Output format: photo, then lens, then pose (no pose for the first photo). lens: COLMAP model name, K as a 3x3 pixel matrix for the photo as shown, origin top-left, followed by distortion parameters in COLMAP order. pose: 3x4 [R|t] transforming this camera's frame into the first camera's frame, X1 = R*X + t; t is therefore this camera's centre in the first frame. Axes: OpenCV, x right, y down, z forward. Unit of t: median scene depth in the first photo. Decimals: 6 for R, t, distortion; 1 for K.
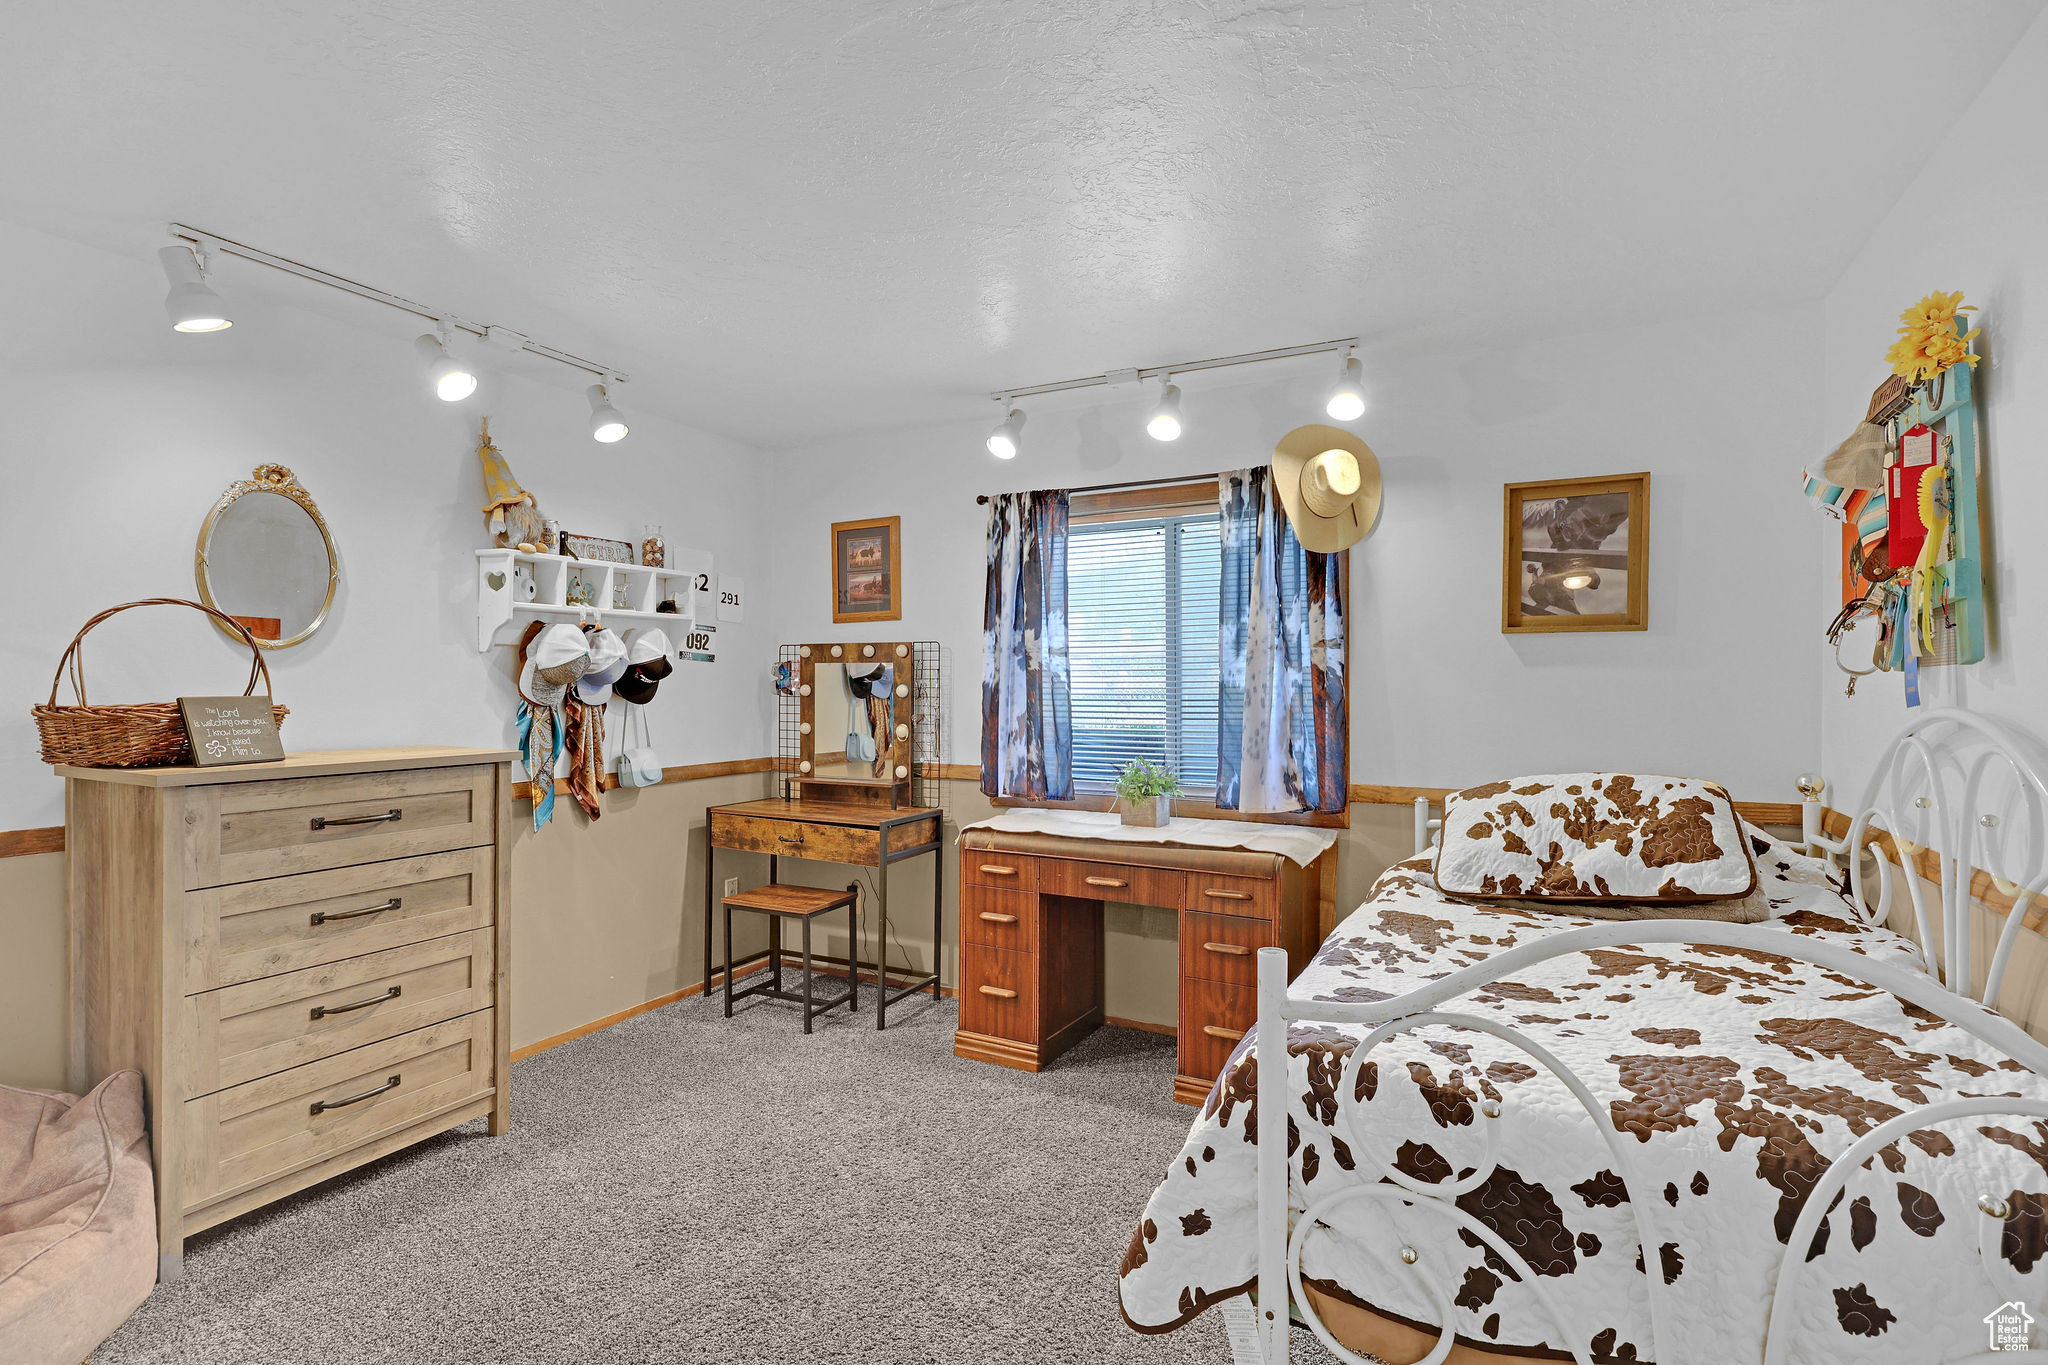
lens RADIAL K [[947.3, 0, 1021.9], [0, 947.3, 679.4], [0, 0, 1]] dist [0.000012, 0.001201]
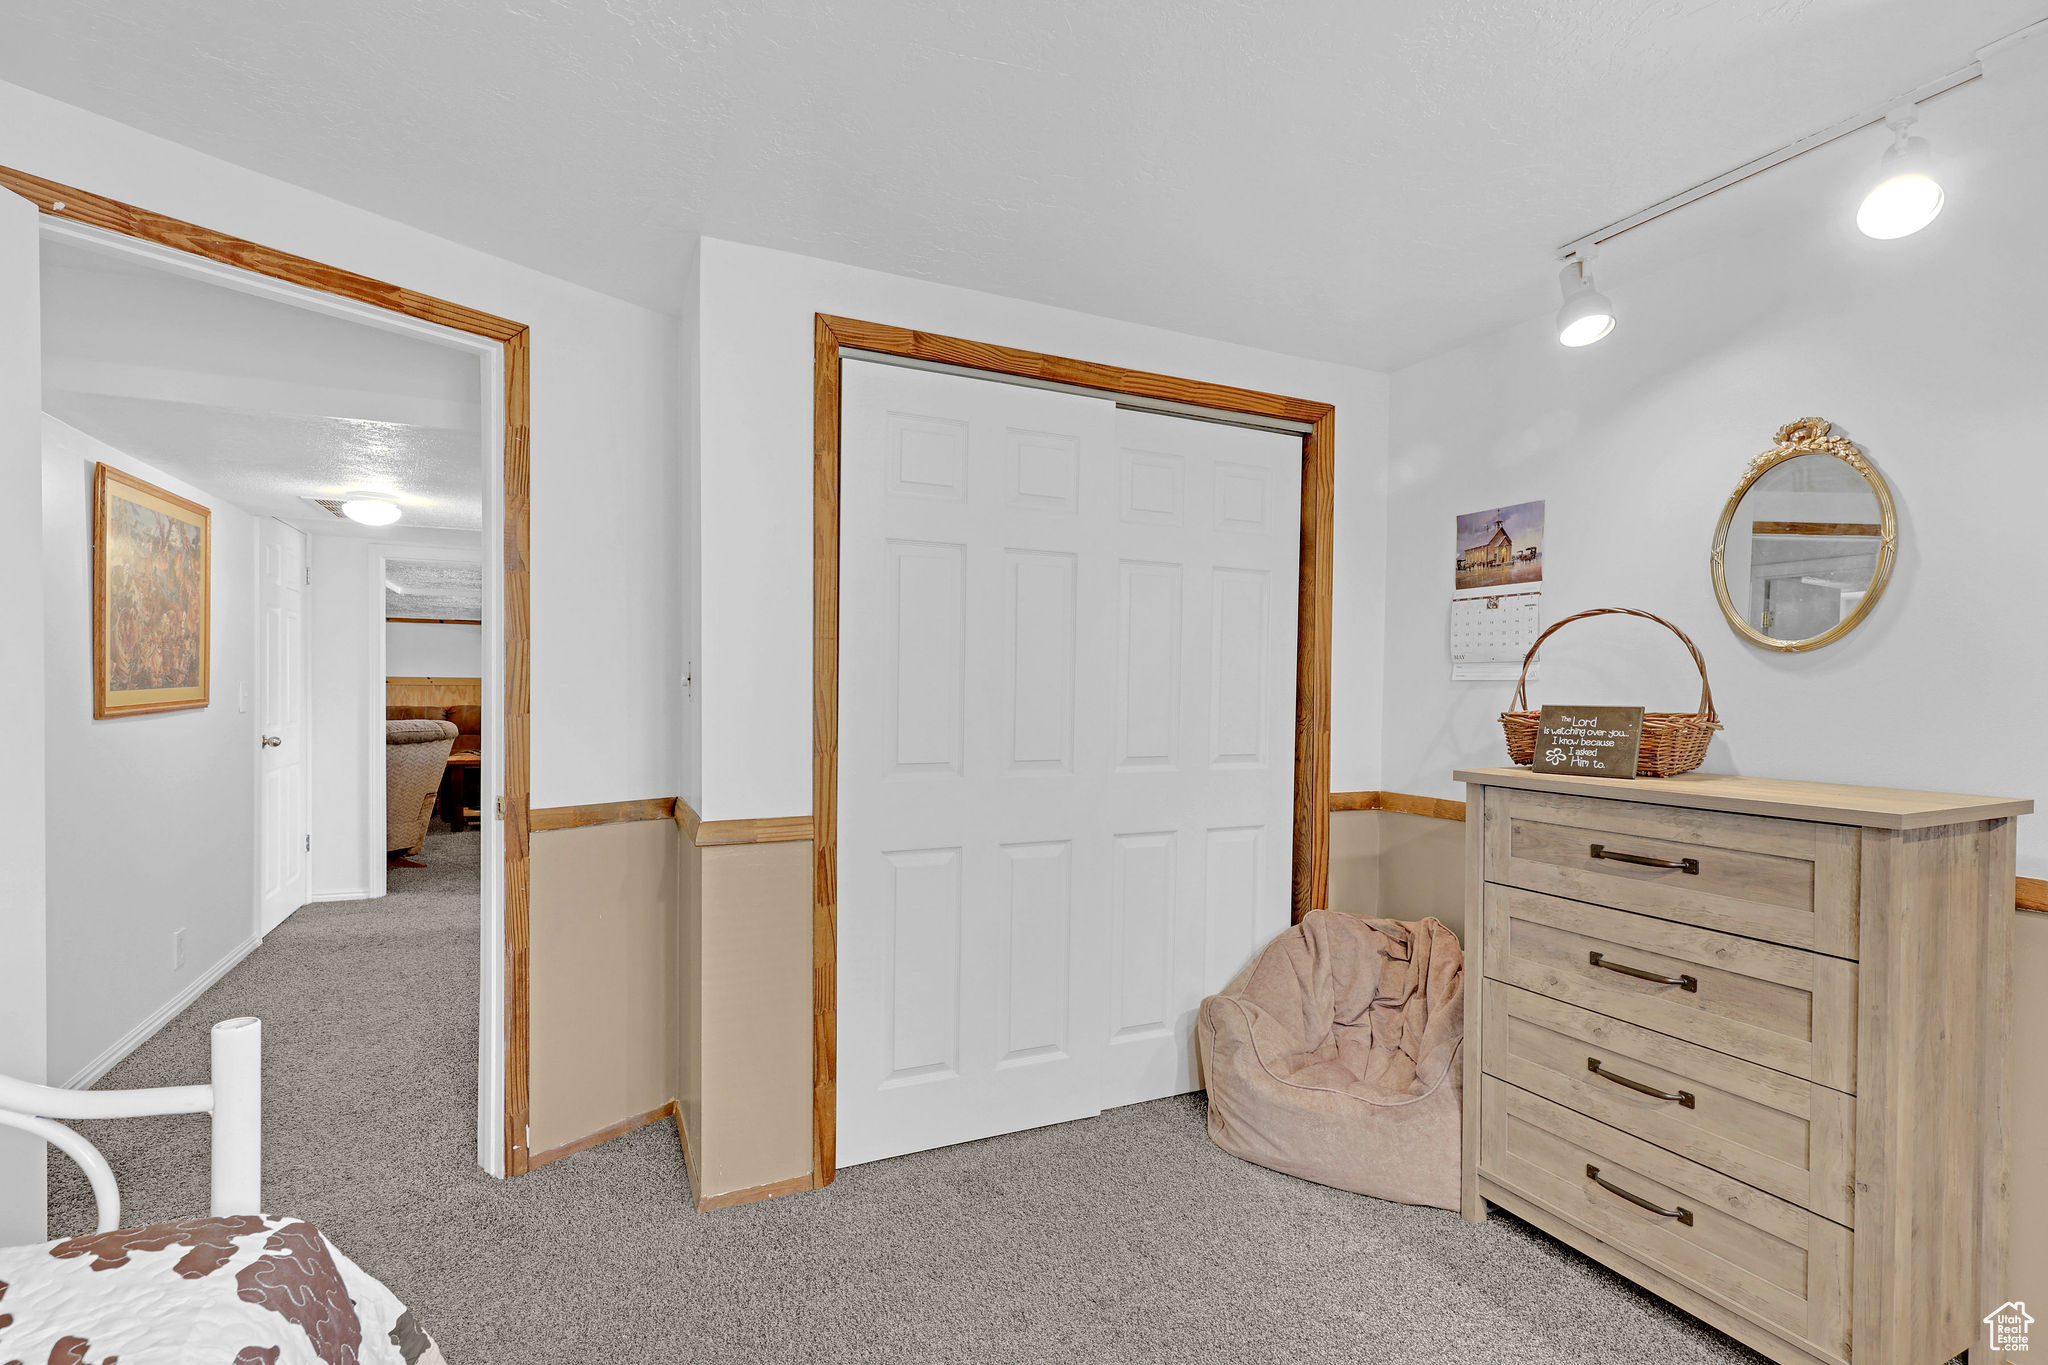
lens RADIAL K [[947.3, 0, 1020.3], [0, 947.3, 695.5], [0, 0, 1]] dist [0.000012, 0.001201]
pose [[-0.599285, 0.002136, -0.800533, 0.283958], [-0.003608, 0.999979, 0.005369, 0.005047], [0.800528, 0.006106, -0.599264, 1.105474]]
